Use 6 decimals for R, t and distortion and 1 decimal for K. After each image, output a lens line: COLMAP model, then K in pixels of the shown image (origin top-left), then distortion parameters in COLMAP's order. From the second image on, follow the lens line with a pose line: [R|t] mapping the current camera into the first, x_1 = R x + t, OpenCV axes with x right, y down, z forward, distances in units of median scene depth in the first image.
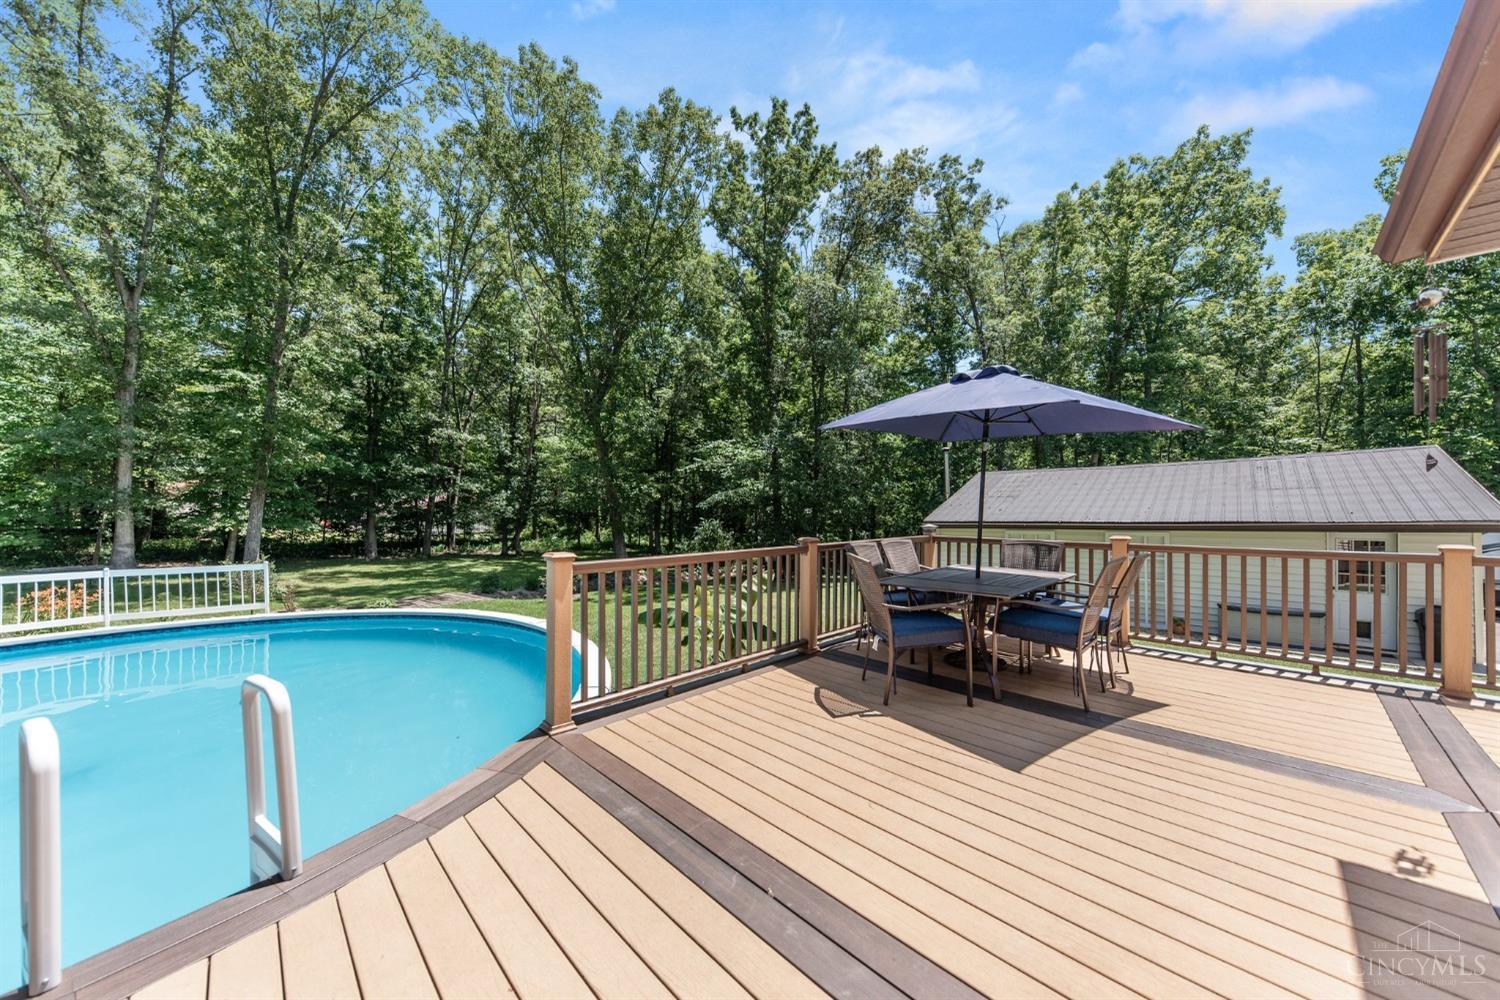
lens RADIAL K [[515.2, 0, 747.8], [0, 515.2, 507.5], [0, 0, 1]] dist [0.002309, 0.000216]
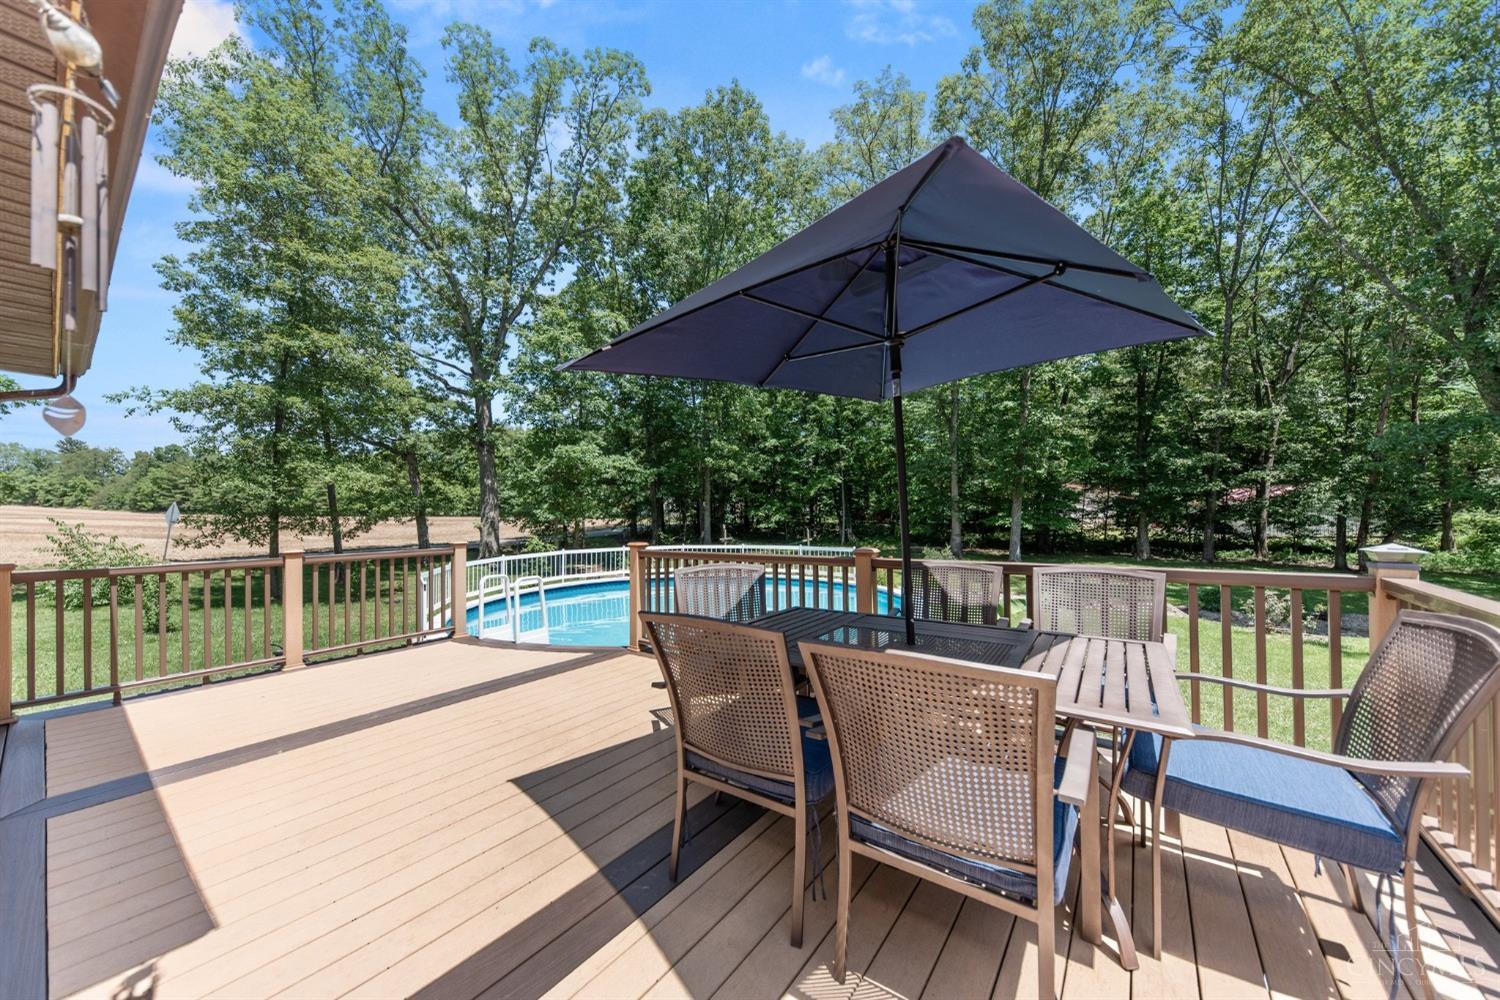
lens RADIAL K [[530.9, 0, 745.8], [0, 530.9, 507.6], [0, 0, 1]] dist [-0.000807, -0.000145]
pose [[0.156425, -0.017408, -0.987536, 1.239870], [0.022112, 0.999656, -0.014119, 0.012100], [0.987442, -0.019628, 0.156756, 1.002825]]
